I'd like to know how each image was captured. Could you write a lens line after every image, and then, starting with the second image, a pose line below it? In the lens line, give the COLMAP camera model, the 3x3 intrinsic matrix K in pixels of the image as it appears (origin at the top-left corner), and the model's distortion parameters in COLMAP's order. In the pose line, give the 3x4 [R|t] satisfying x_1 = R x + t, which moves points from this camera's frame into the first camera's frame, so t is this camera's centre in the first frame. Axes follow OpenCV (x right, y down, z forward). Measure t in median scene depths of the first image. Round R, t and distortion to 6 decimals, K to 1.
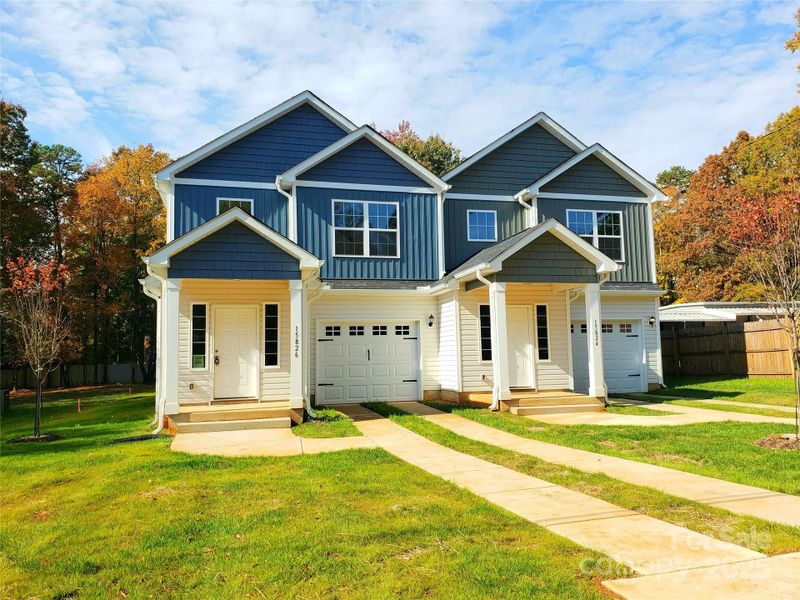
lens RADIAL K [[599.6, 0, 400.0], [0, 599.6, 300.0], [0, 0, 1]] dist [0.058059, -0.041065]
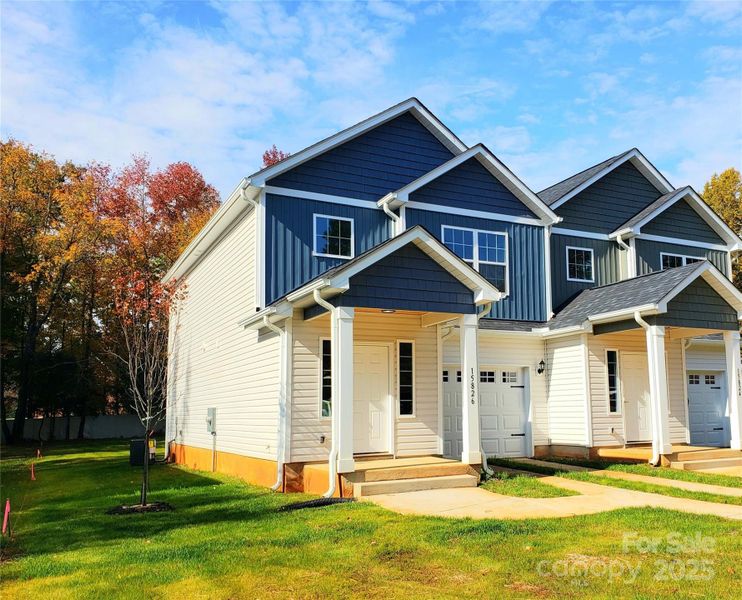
lens RADIAL K [[858.8, 0, 371.0], [0, 858.8, 300.0], [0, 0, 1]] dist [0.305849, -1.310642]
pose [[0.949008, 0.047897, 0.311593, -0.574910], [-0.036470, 0.998435, -0.042400, -0.001505], [-0.313136, 0.028875, 0.949269, -0.150080]]
